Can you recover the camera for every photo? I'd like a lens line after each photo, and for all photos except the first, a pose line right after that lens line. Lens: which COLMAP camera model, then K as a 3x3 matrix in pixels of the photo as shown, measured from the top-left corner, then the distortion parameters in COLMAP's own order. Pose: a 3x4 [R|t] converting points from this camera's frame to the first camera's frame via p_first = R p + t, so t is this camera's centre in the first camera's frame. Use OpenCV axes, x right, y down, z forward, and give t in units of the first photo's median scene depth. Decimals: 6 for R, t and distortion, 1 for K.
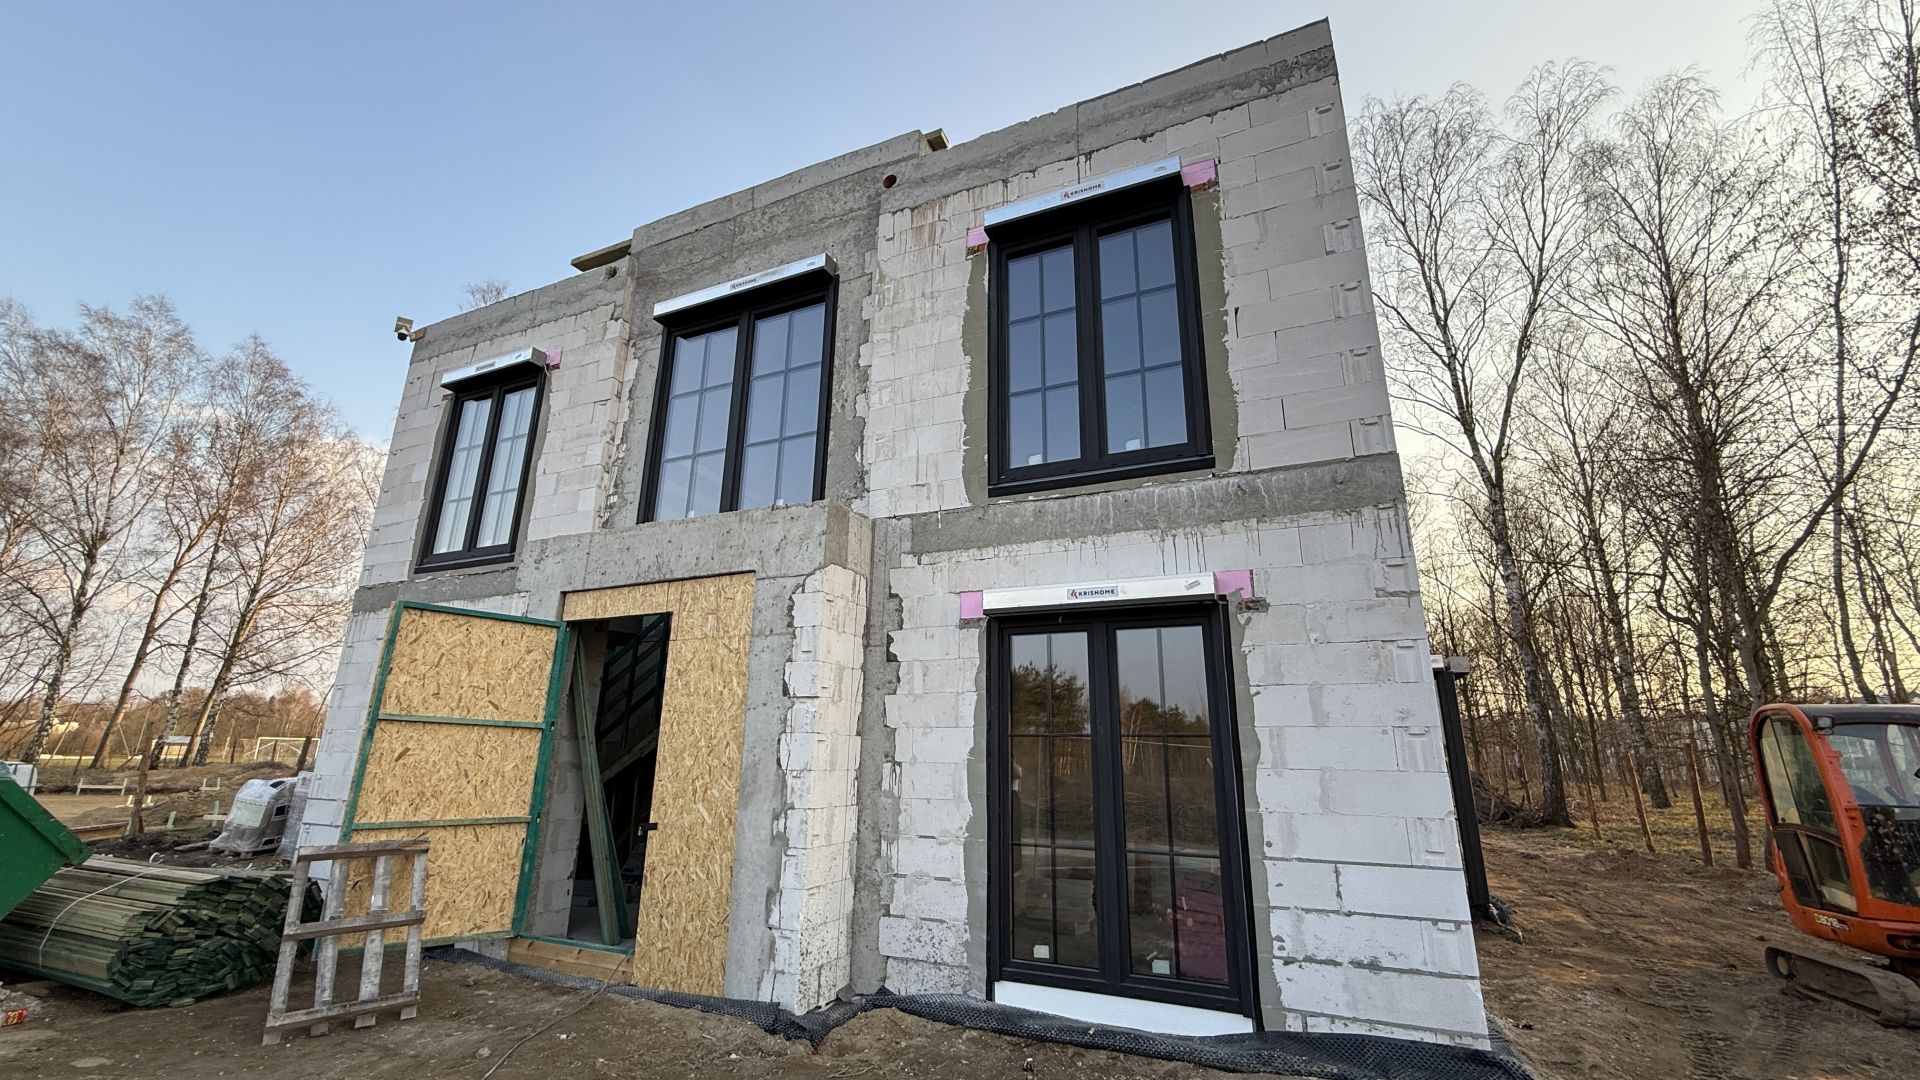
lens RADIAL K [[762.9, 0, 960.0], [0, 762.9, 540.0], [0, 0, 1]] dist [-0.003446, 0.001929]
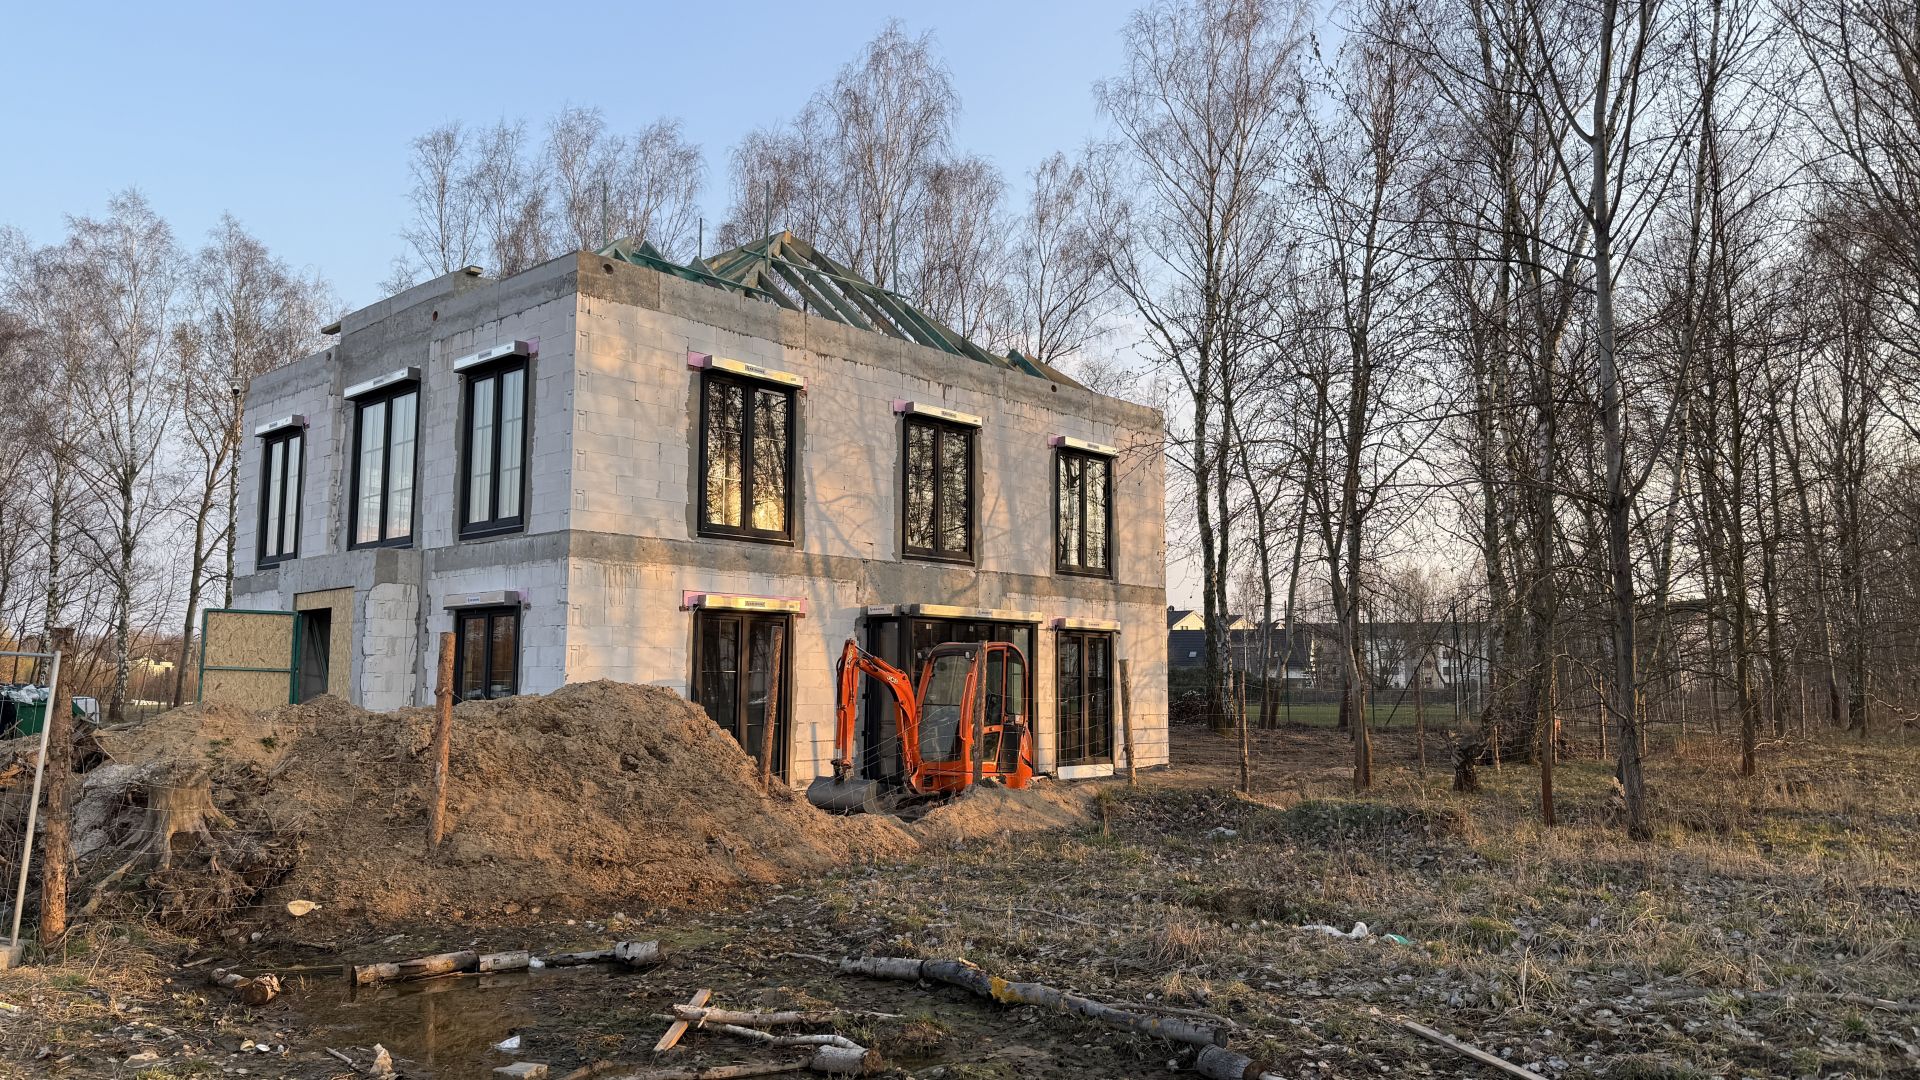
lens RADIAL K [[1383.6, 0, 962.3], [0, 1383.6, 548.4], [0, 0, 1]] dist [0.137399, -0.161458]
pose [[0.940781, -0.039778, -0.336674, 1.436328], [0.096236, 0.983575, 0.152705, -0.272877], [0.325070, -0.176062, 0.929156, -1.058199]]
